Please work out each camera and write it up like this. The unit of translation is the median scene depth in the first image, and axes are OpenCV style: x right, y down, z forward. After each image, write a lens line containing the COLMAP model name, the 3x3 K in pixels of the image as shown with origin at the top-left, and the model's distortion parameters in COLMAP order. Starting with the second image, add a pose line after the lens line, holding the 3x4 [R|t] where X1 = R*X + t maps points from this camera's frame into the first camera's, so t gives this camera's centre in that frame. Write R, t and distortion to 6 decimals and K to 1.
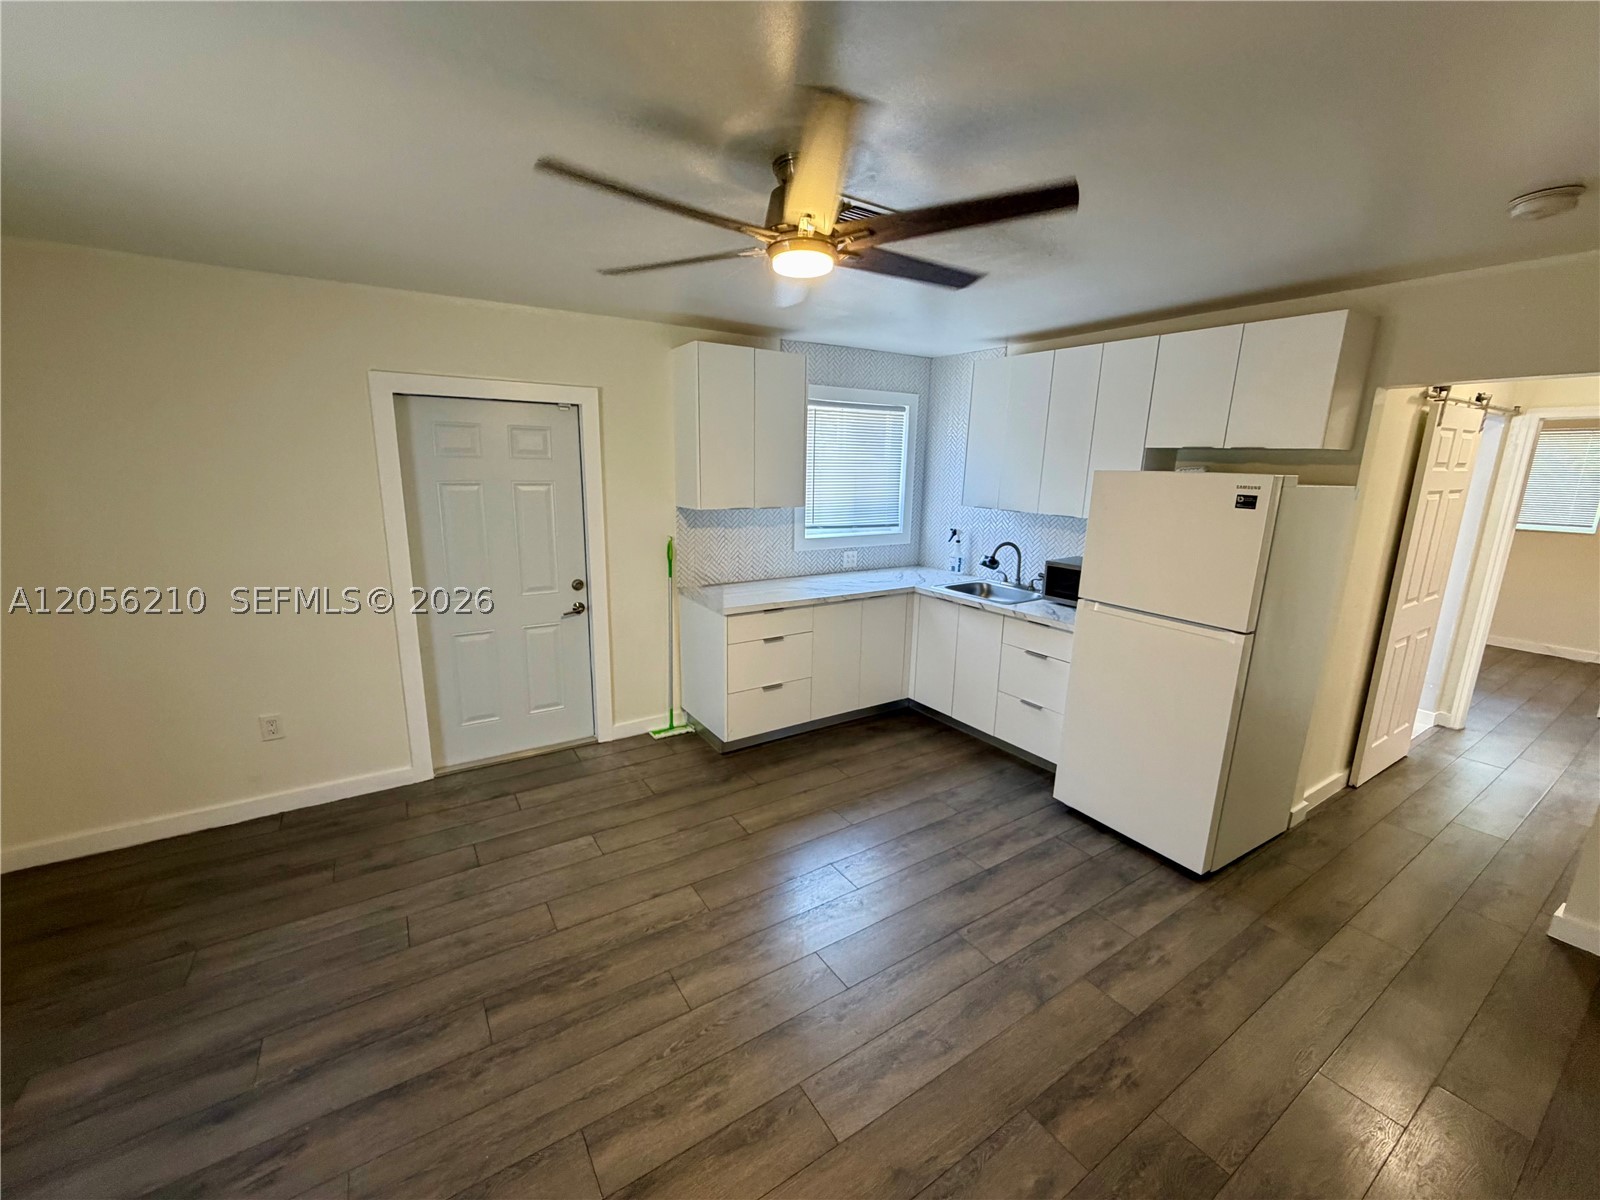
lens RADIAL K [[641.5, 0, 799.7], [0, 641.5, 600.2], [0, 0, 1]] dist [0.000045, -0.000279]
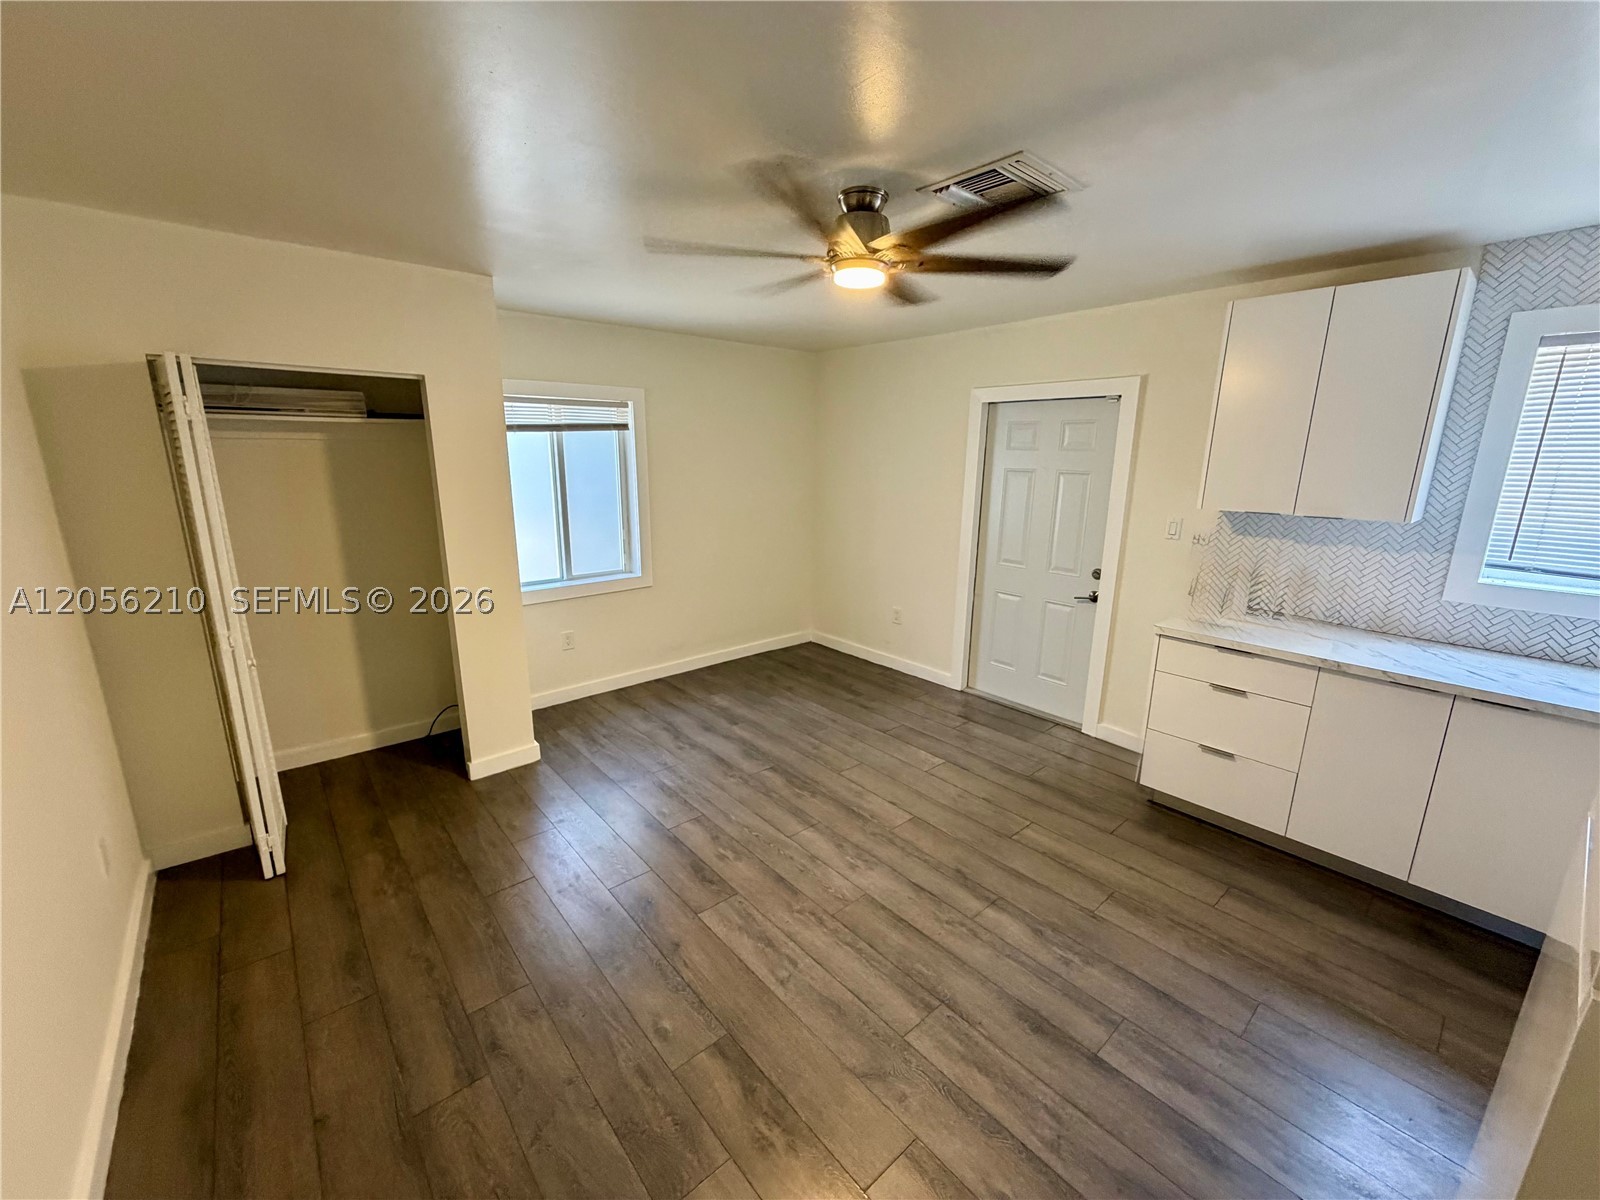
lens RADIAL K [[641.5, 0, 789.6], [0, 641.5, 601.0], [0, 0, 1]] dist [0.000045, -0.000279]
pose [[0.125770, 0.211730, -0.969202, 0.741833], [-0.215428, 0.959476, 0.181650, -0.078868], [0.968387, 0.185947, 0.166286, 0.457891]]
